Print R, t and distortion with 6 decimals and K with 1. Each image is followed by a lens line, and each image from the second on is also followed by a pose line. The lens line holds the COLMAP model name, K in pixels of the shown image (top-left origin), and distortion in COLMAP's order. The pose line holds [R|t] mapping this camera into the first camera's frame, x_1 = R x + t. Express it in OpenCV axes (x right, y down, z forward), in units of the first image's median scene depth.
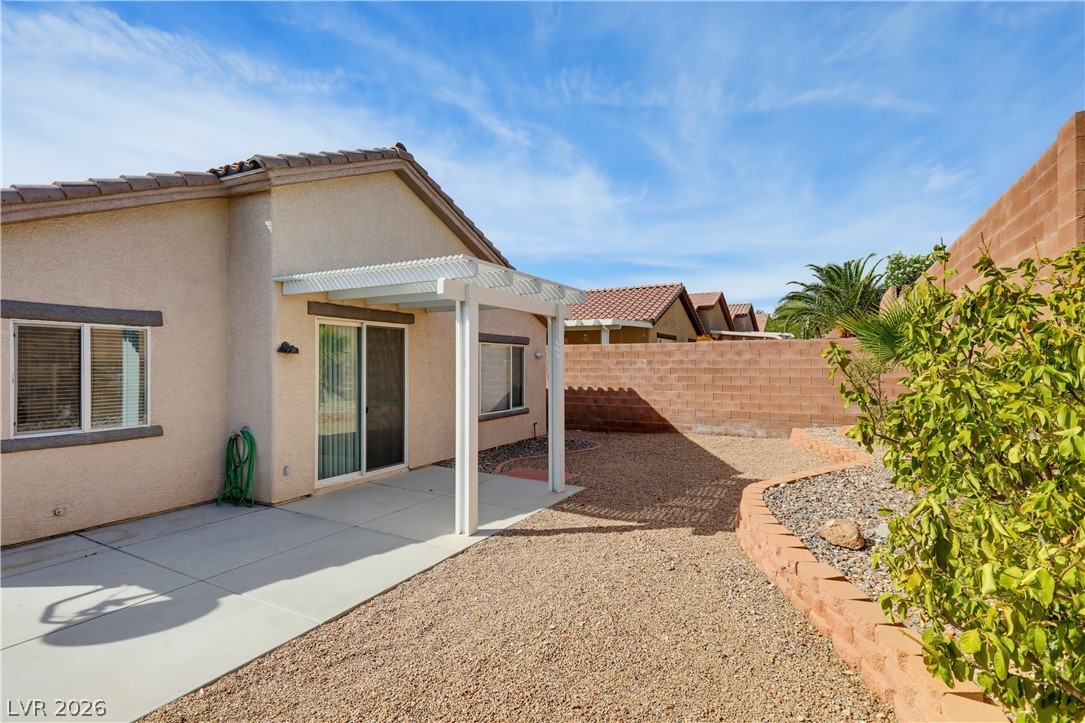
lens RADIAL K [[517.2, 0, 542.5], [0, 517.2, 361.5], [0, 0, 1]] dist [0.038205, -0.013205]
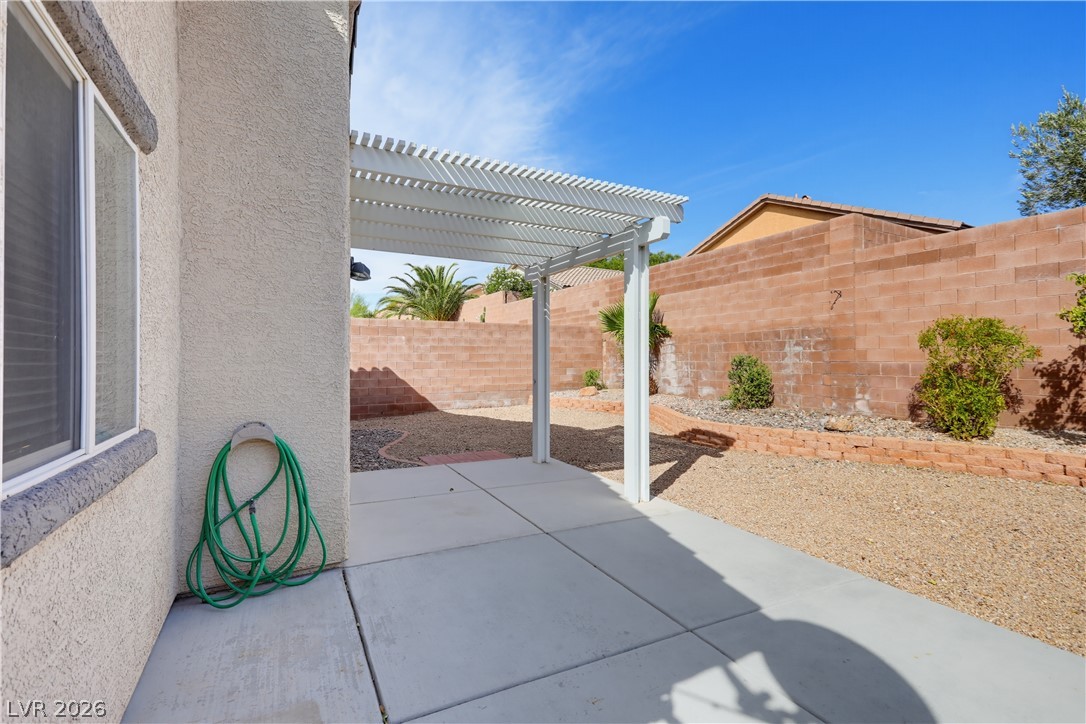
lens RADIAL K [[506.0, 0, 542.1], [0, 506.0, 368.3], [0, 0, 1]] dist [0.056153, -0.021896]
pose [[0.549465, -0.015530, 0.835373, -0.455867], [-0.001384, 0.999809, 0.019498, 0.037012], [-0.835516, -0.011869, 0.549338, 0.301234]]
